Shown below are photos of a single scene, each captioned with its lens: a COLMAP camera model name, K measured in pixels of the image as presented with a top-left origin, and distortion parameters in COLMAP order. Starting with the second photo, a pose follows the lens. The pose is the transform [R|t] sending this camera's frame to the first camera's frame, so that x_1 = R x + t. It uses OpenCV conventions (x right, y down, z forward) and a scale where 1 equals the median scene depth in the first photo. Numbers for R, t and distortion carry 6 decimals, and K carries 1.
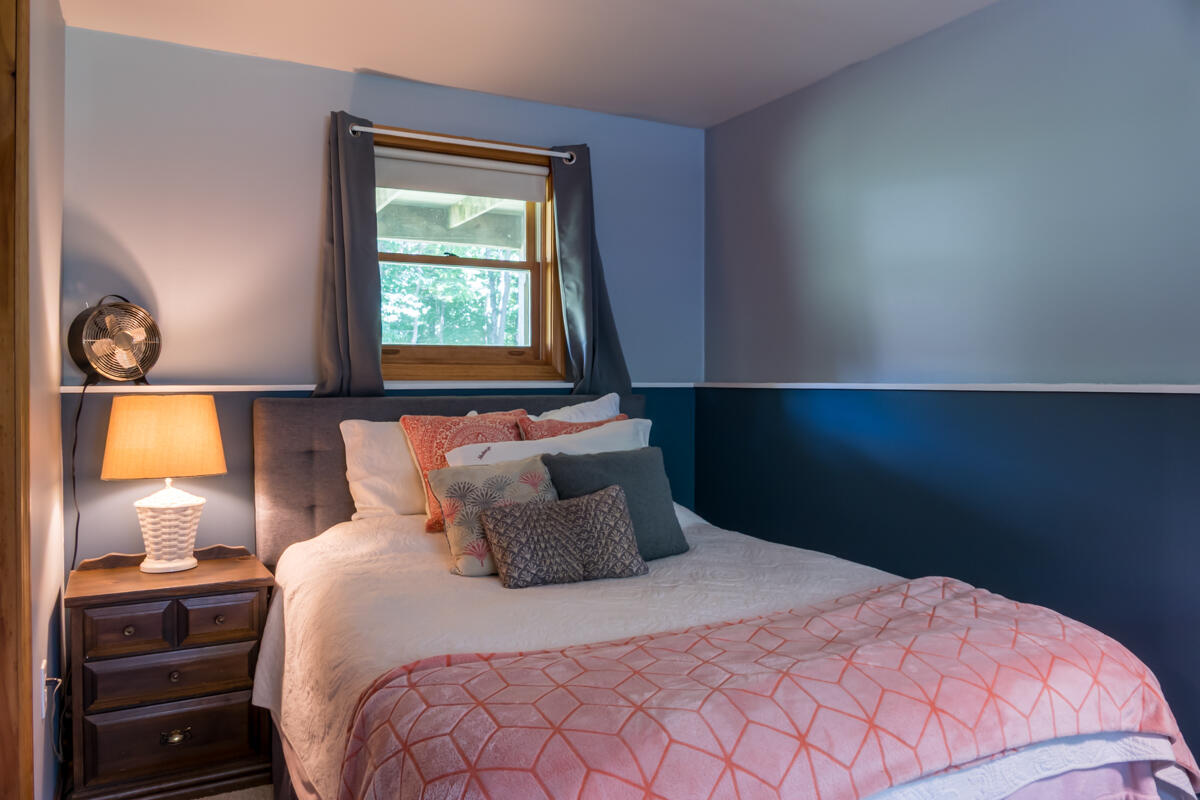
lens RADIAL K [[872.3, 0, 598.7], [0, 872.3, 400.2], [0, 0, 1]] dist [-0.009564, -0.002594]
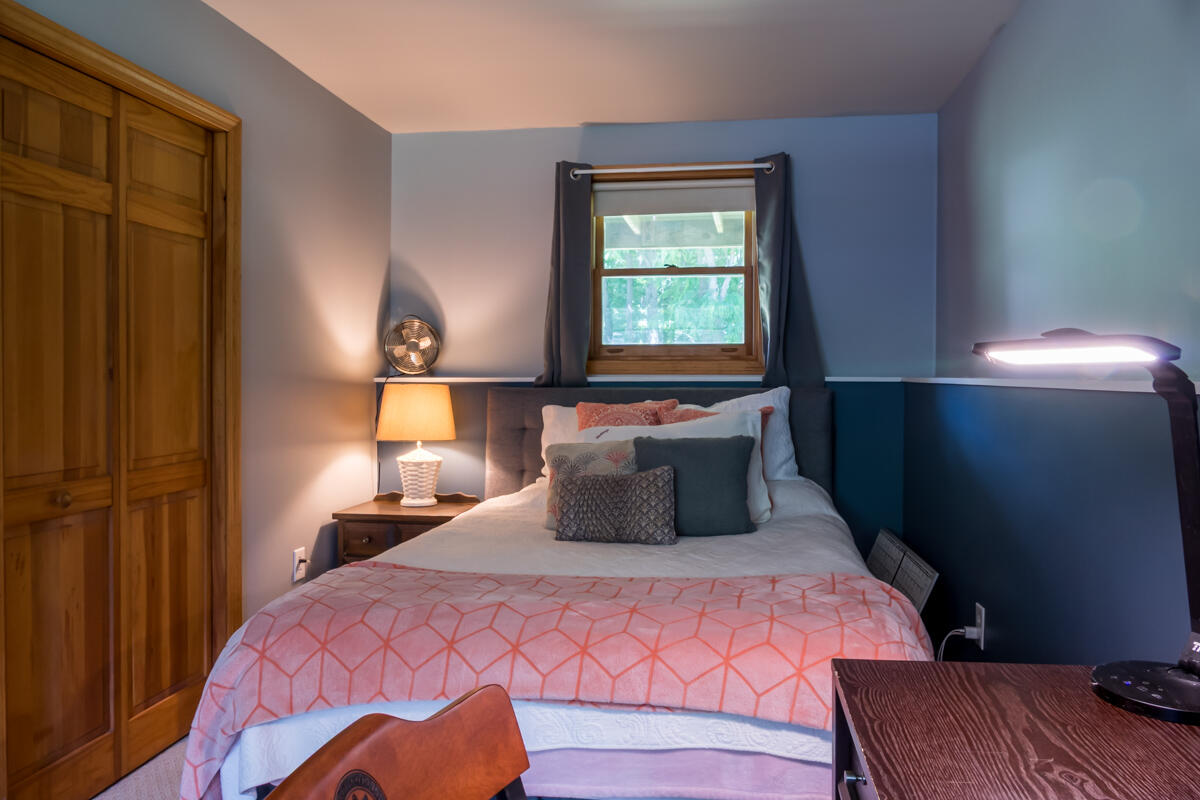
lens RADIAL K [[865.8, 0, 619.9], [0, 865.8, 404.1], [0, 0, 1]] dist [-0.008347, 0.003427]
pose [[0.802328, 0.021131, -0.596509, 0.576684], [-0.014535, 0.999768, 0.015865, -0.000613], [0.596706, -0.004059, 0.802450, 0.044854]]
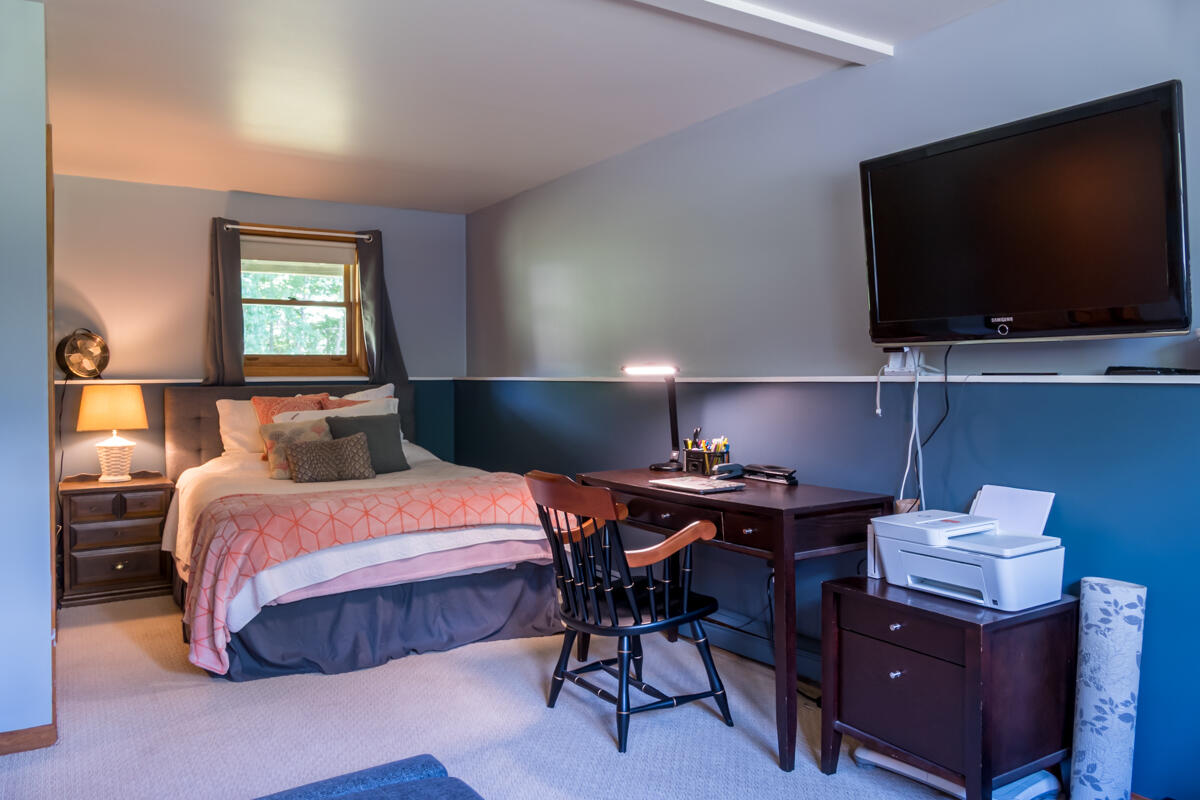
lens RADIAL K [[867.5, 0, 599.9], [0, 867.5, 386.7], [0, 0, 1]] dist [-0.006472, -0.004532]
pose [[0.997924, -0.003904, 0.064286, 0.365481], [0.004388, 0.999963, -0.007392, 0.013989], [-0.064255, 0.007658, 0.997904, -0.793097]]
